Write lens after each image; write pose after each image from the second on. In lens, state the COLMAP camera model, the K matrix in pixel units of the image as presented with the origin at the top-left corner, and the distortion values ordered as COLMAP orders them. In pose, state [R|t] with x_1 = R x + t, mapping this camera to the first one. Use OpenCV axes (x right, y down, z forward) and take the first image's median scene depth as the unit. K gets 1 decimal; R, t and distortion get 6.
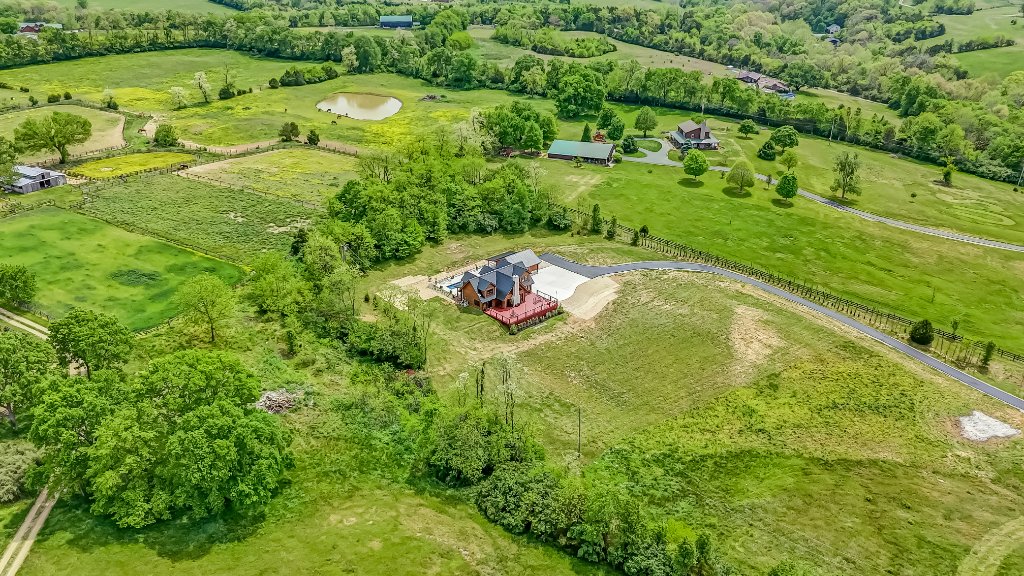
lens RADIAL K [[777.9, 0, 507.1], [0, 777.9, 295.6], [0, 0, 1]] dist [0.062634, -0.052303]
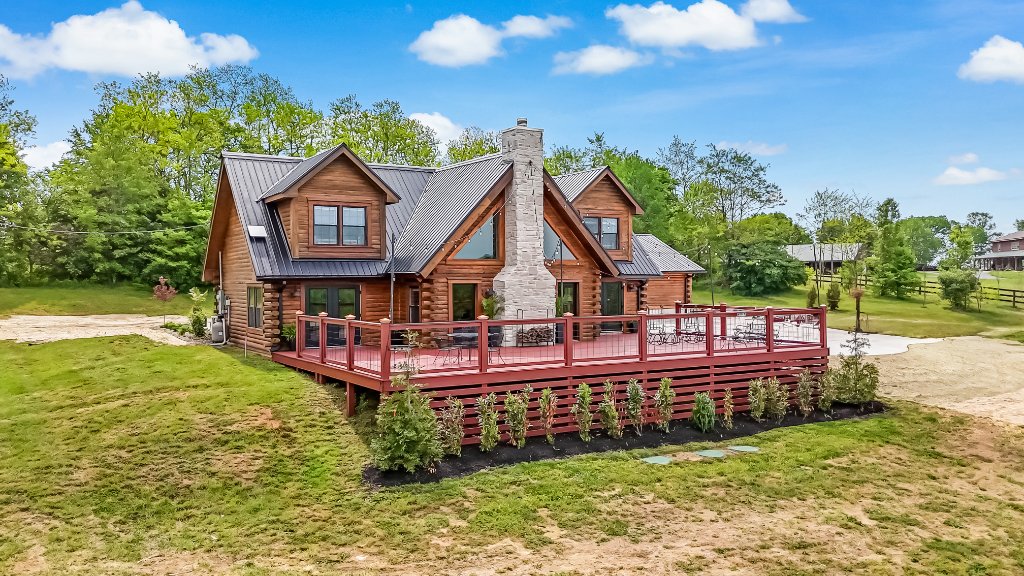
lens RADIAL K [[777.9, 0, 511.0], [0, 777.9, 288.3], [0, 0, 1]] dist [0.062634, -0.052303]
pose [[0.980914, -0.007160, -0.194310, 0.029397], [-0.075513, 0.906855, -0.414622, 0.050332], [0.179180, 0.421381, 0.889006, 0.689755]]
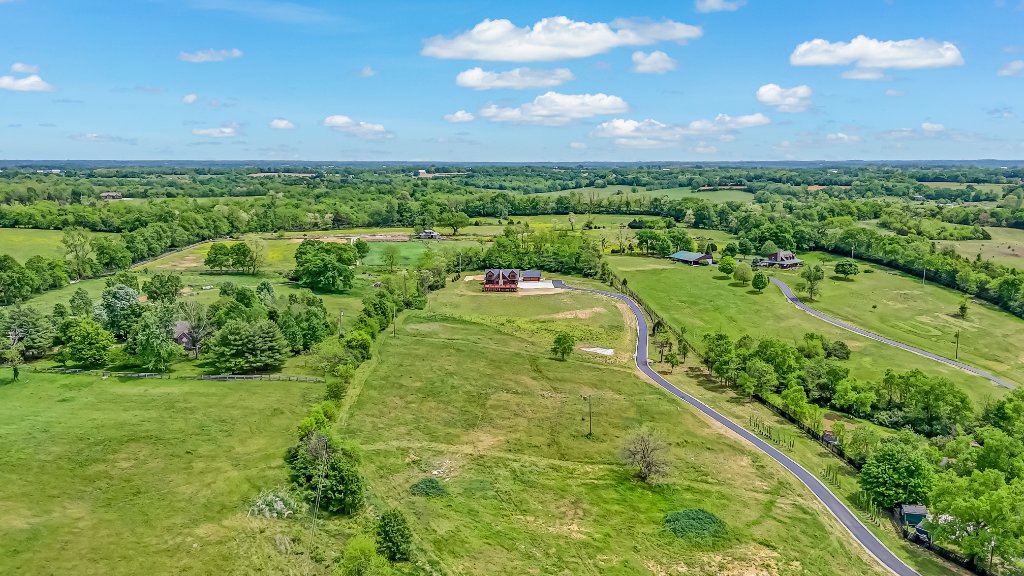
lens RADIAL K [[777.9, 0, 513.2], [0, 777.9, 289.6], [0, 0, 1]] dist [0.062634, -0.052303]
pose [[0.676423, 0.115775, -0.727357, 1.231182], [-0.309743, 0.940706, -0.138319, 0.239646], [0.668215, 0.318856, 0.672176, -0.294673]]
